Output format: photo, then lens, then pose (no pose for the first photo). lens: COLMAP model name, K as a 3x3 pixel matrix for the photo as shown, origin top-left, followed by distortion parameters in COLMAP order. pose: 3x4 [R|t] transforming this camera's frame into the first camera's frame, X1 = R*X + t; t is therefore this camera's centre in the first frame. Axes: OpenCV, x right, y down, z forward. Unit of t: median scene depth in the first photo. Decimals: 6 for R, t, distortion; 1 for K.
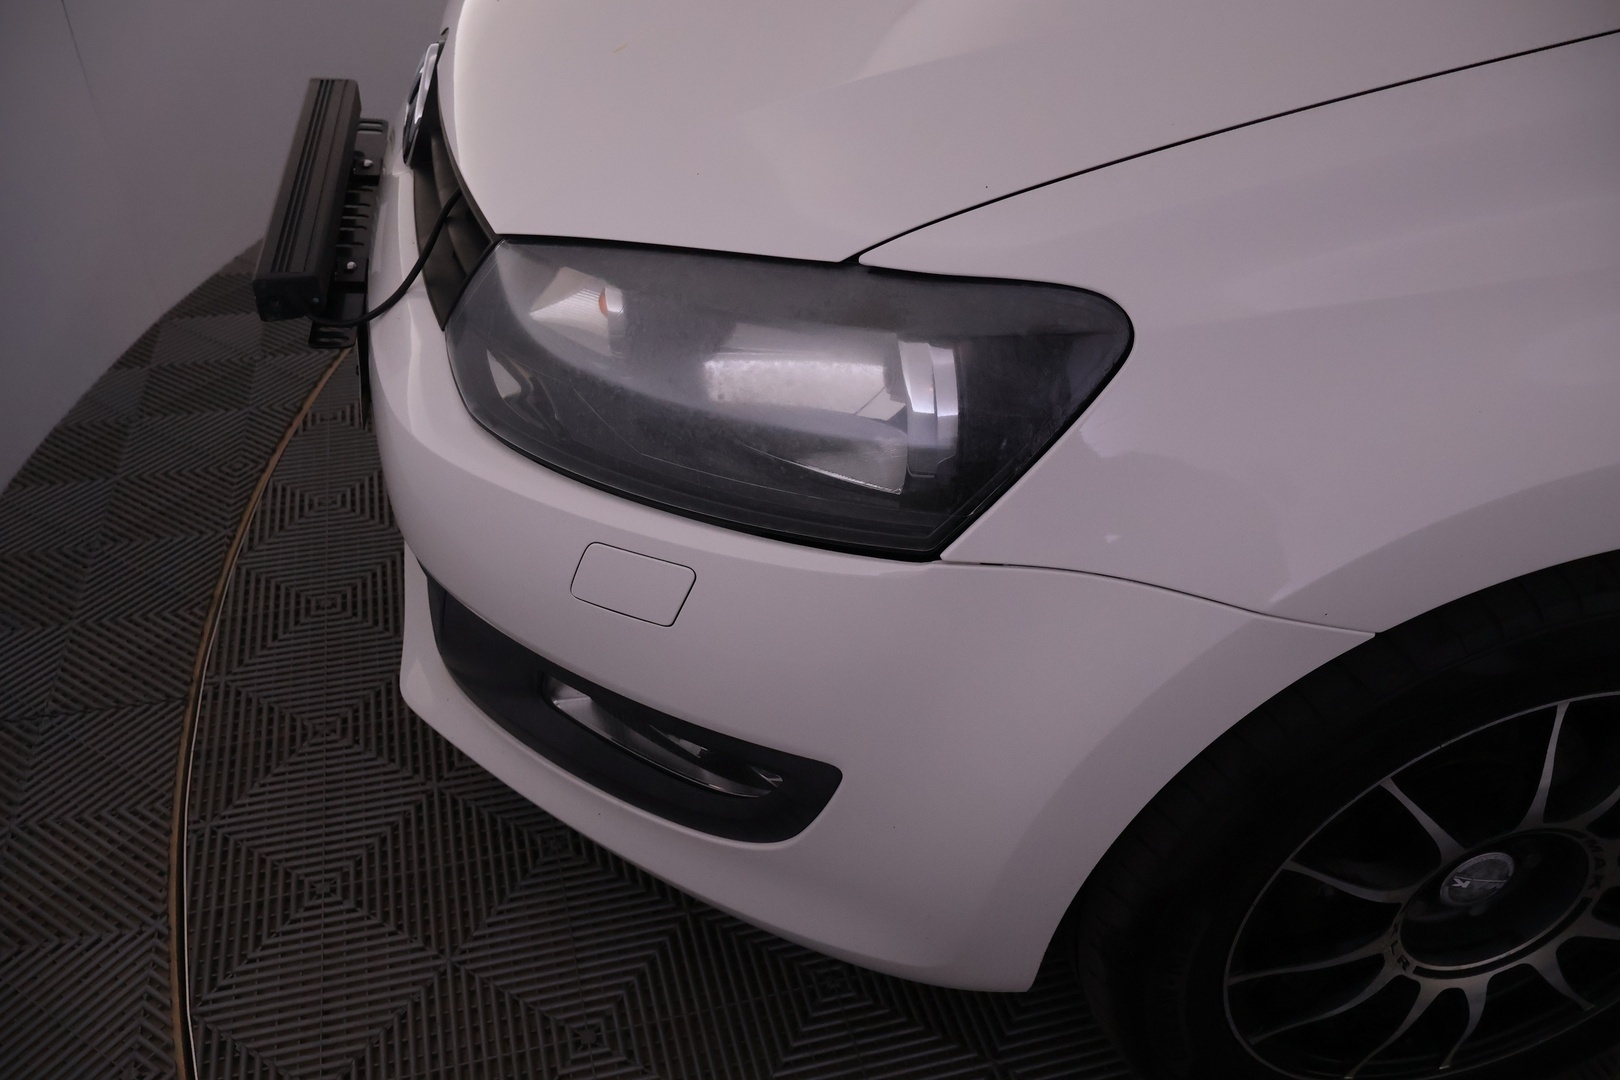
lens RADIAL K [[1368.6, 0, 810.0], [0, 1368.6, 540.0], [0, 0, 1]] dist [-0.002891, 0.001869]
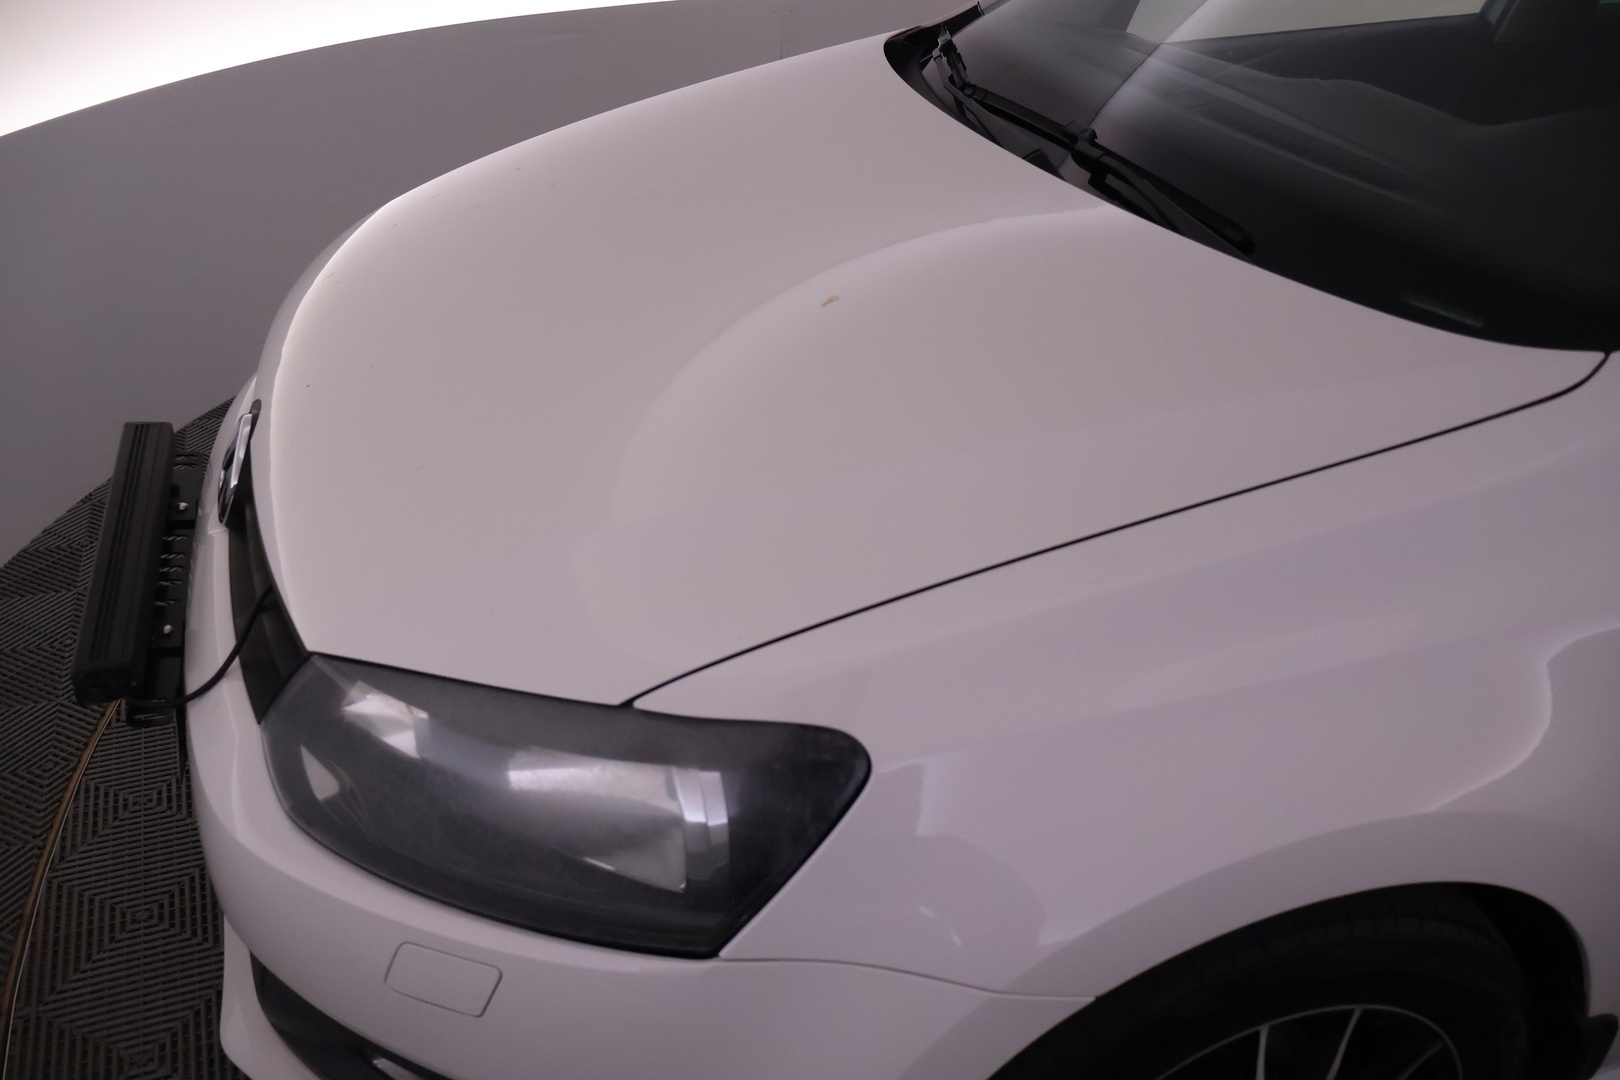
lens RADIAL K [[1368.6, 0, 810.0], [0, 1368.6, 540.0], [0, 0, 1]] dist [-0.002891, 0.001869]
pose [[0.991921, -0.041829, 0.119763, 0.024885], [0.054516, 0.993008, -0.104702, -0.104405], [-0.114546, 0.110385, 0.987266, -0.081753]]
